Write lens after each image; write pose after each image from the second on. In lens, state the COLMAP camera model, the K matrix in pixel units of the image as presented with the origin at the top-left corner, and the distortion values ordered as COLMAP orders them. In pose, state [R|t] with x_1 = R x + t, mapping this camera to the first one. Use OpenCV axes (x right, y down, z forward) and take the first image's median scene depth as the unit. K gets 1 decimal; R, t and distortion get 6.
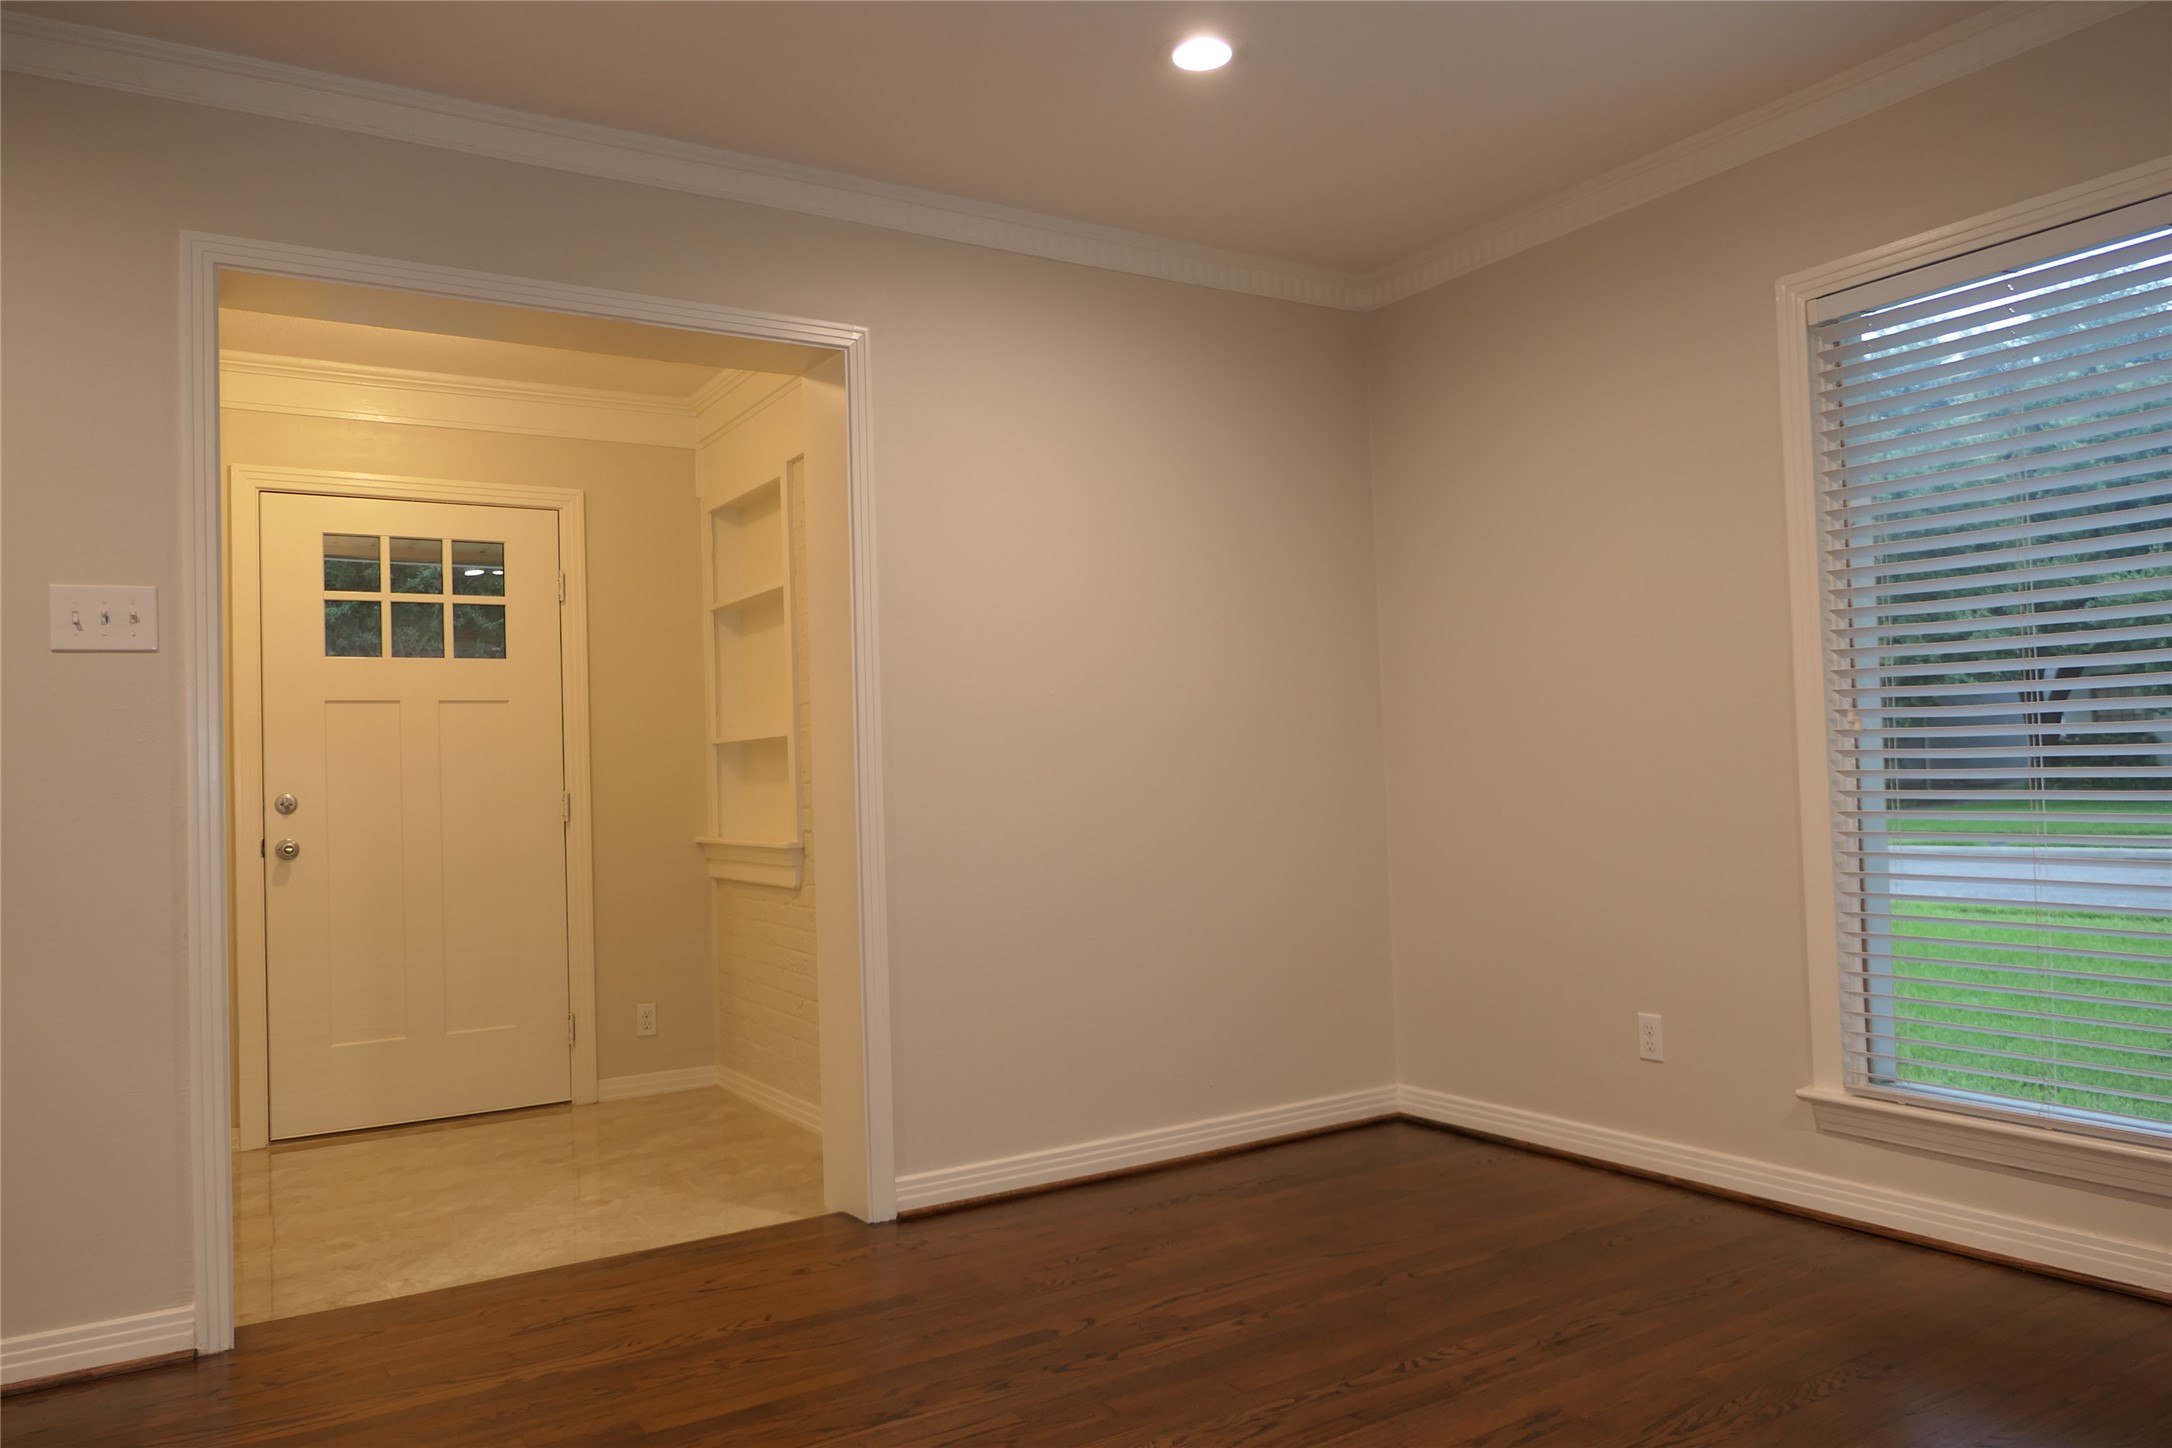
lens RADIAL K [[1508.0, 0, 1086.5], [0, 1508.0, 731.4], [0, 0, 1]] dist [-0.017582, -0.000638]
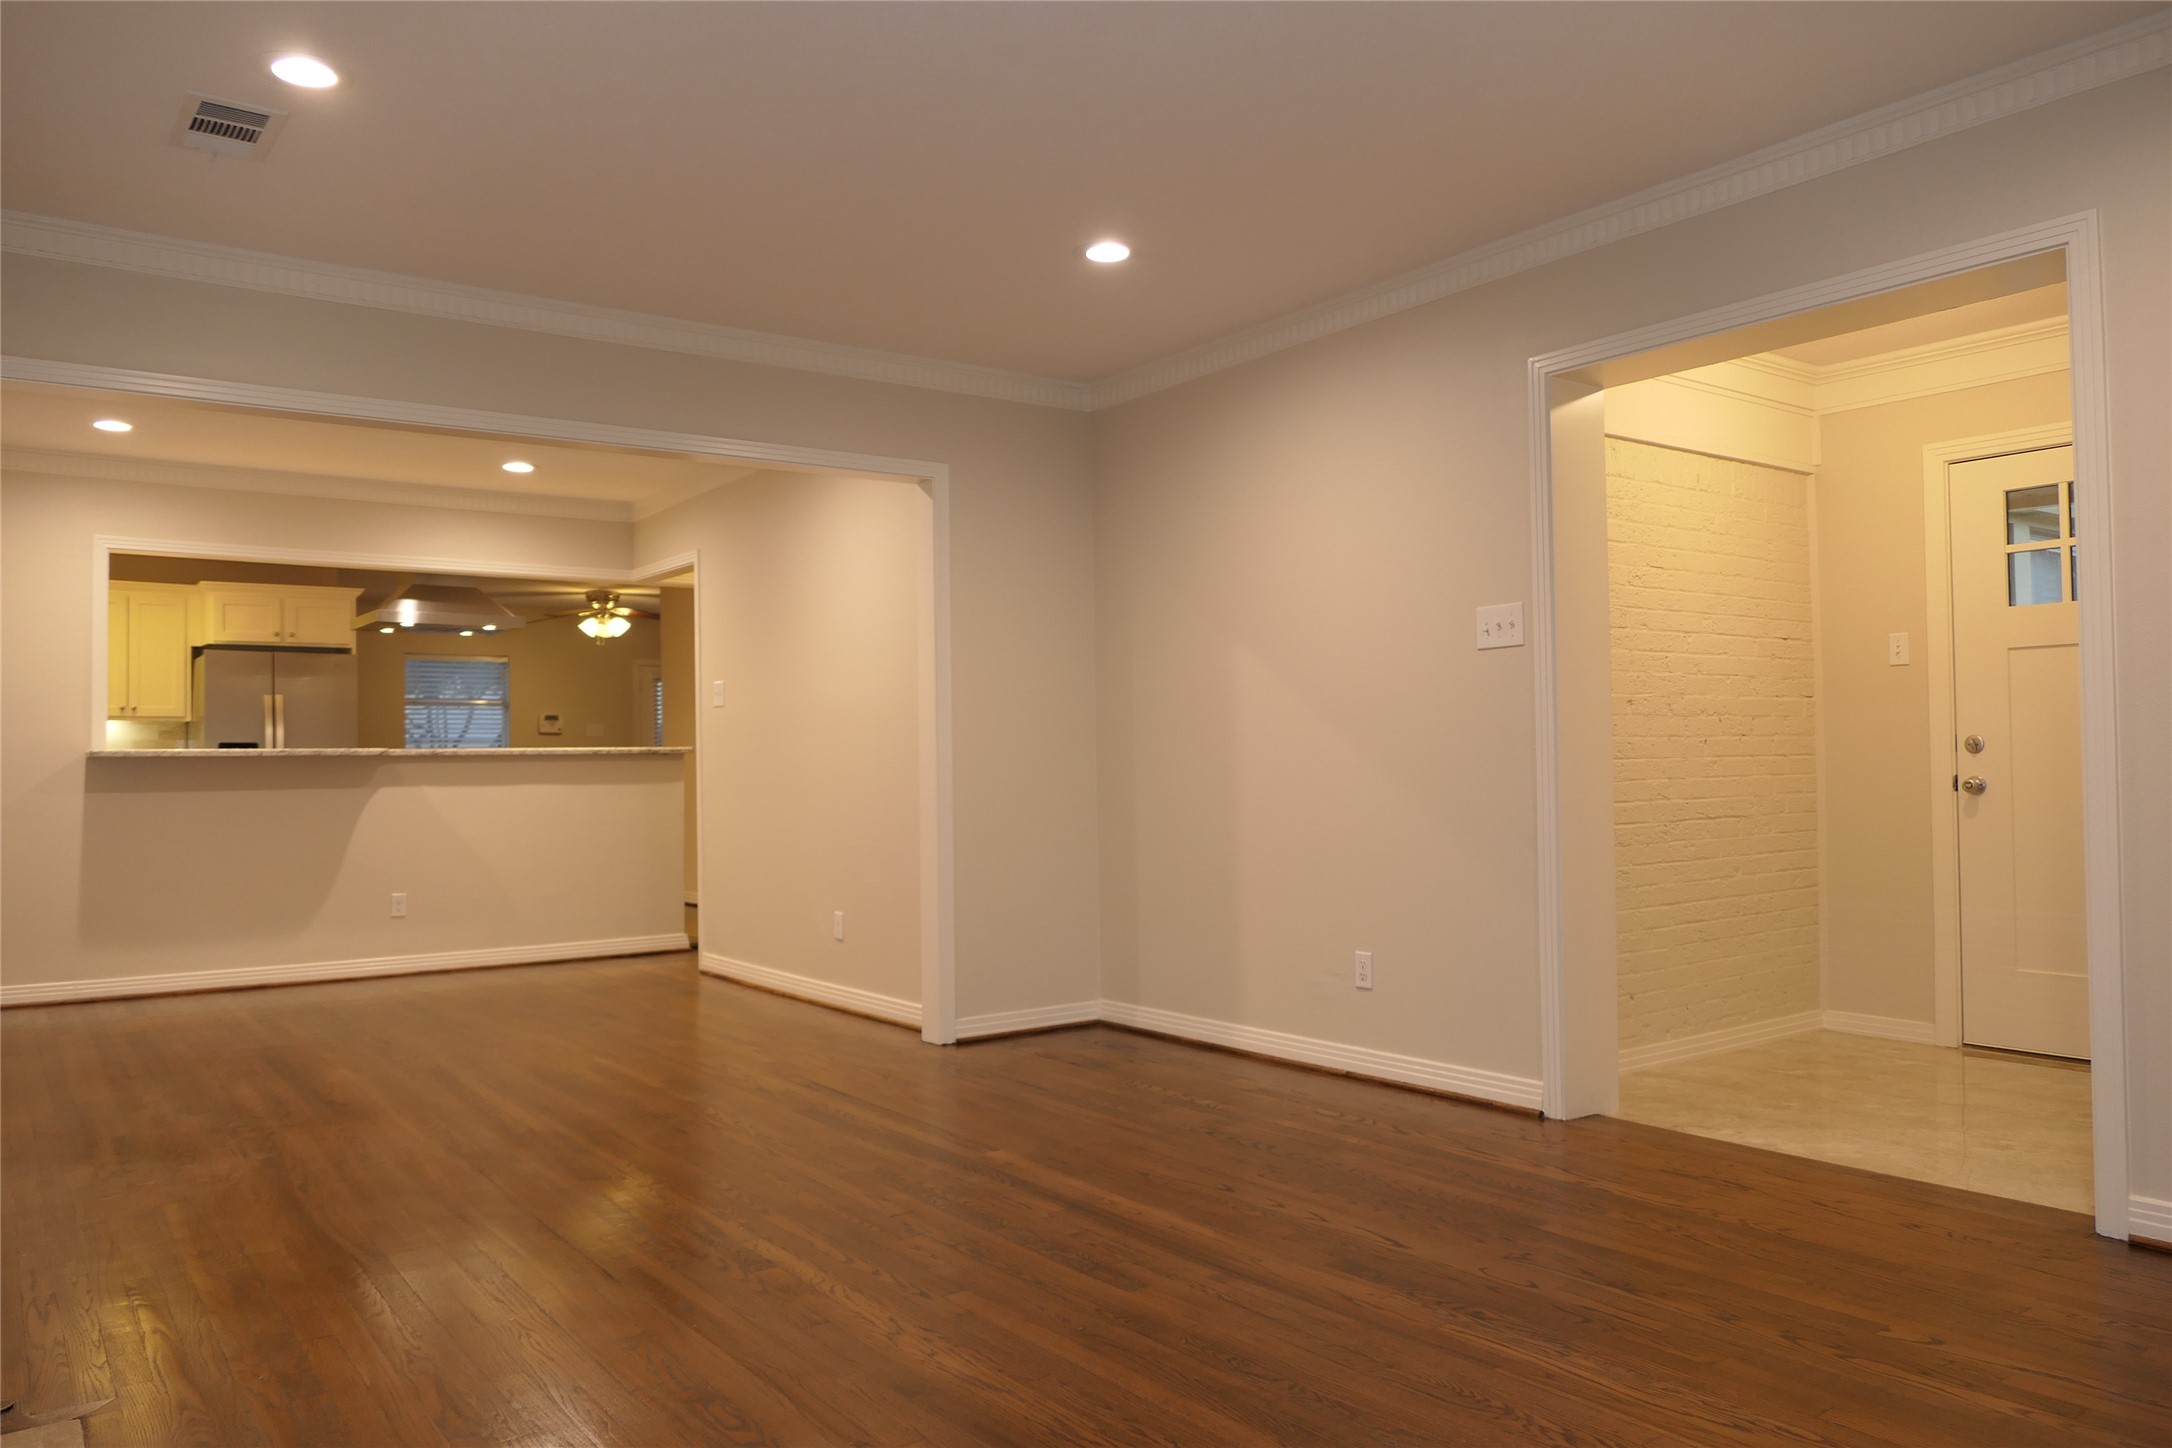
lens RADIAL K [[1520.3, 0, 1080.9], [0, 1520.3, 726.7], [0, 0, 1]] dist [-0.030682, 0.000719]
pose [[0.056527, 0.006935, -0.998377, 0.872897], [0.043187, 0.999023, 0.009385, -0.004878], [0.997467, -0.043648, 0.056173, 0.463705]]
